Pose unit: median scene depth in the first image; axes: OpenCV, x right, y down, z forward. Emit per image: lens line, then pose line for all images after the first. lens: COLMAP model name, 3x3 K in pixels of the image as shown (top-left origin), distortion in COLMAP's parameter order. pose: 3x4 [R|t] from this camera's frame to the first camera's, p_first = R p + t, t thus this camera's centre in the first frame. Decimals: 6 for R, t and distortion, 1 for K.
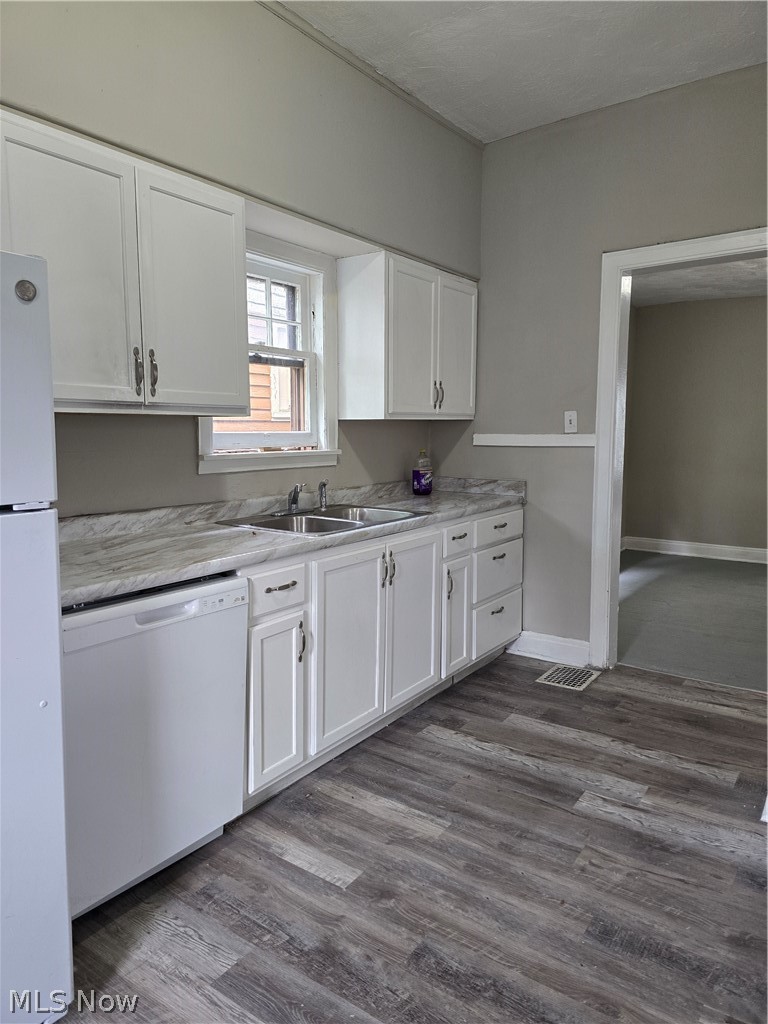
lens RADIAL K [[694.2, 0, 382.3], [0, 694.2, 507.2], [0, 0, 1]] dist [0.078552, -0.073198]
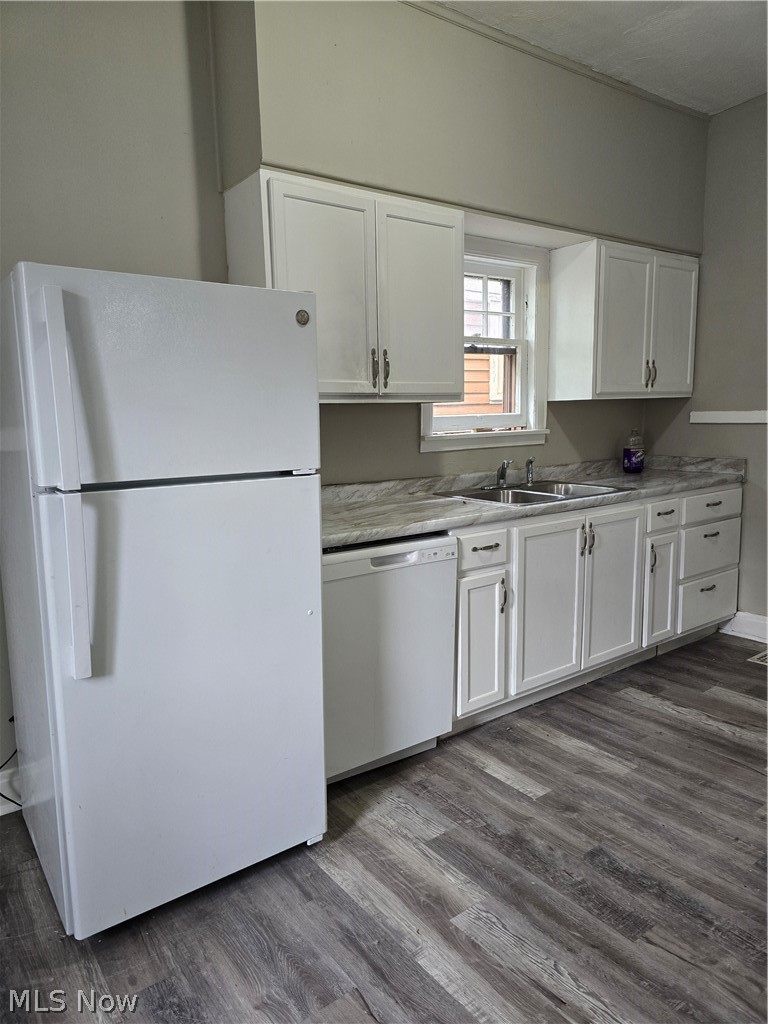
lens RADIAL K [[694.2, 0, 382.3], [0, 694.2, 507.2], [0, 0, 1]] dist [0.078552, -0.073198]
pose [[0.950336, 0.021714, -0.310468, 0.047461], [-0.013890, 0.999528, 0.027390, 0.016013], [0.310917, -0.021717, 0.950189, -0.154763]]
